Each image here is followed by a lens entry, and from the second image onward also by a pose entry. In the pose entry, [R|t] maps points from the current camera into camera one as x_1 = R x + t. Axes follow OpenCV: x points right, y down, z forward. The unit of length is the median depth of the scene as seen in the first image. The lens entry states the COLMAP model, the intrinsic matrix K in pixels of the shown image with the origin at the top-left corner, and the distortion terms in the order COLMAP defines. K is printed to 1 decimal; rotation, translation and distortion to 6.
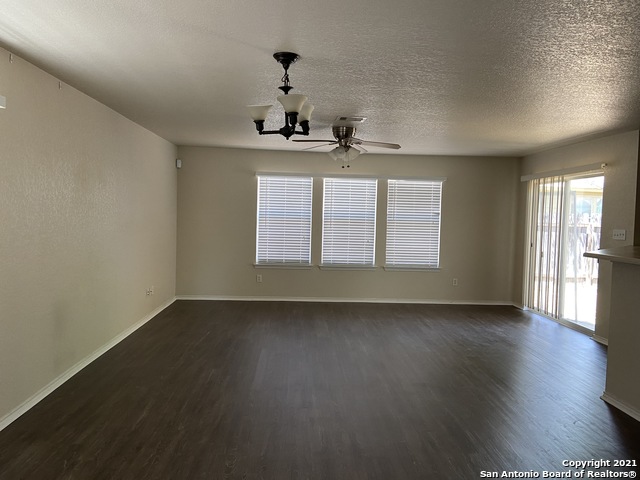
lens RADIAL K [[479.1, 0, 322.9], [0, 479.1, 232.2], [0, 0, 1]] dist [0.129550, -0.155785]
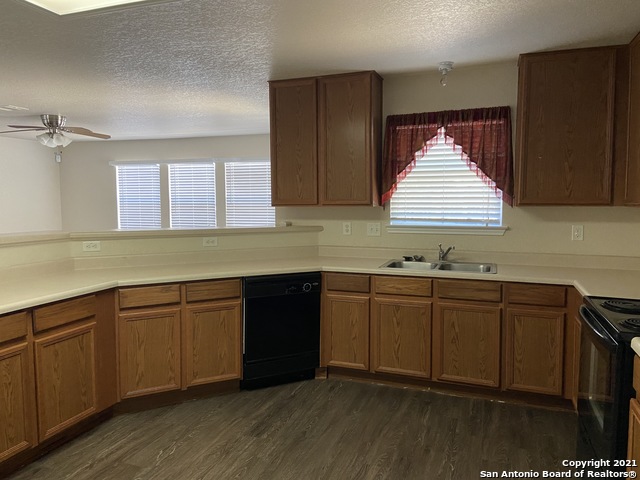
lens RADIAL K [[479.1, 0, 322.9], [0, 479.1, 232.2], [0, 0, 1]] dist [0.129550, -0.155785]
pose [[0.923044, -0.006990, -0.384630, 1.418326], [0.015008, 0.999728, 0.017847, 0.040786], [0.384401, -0.022246, 0.922898, 0.314987]]
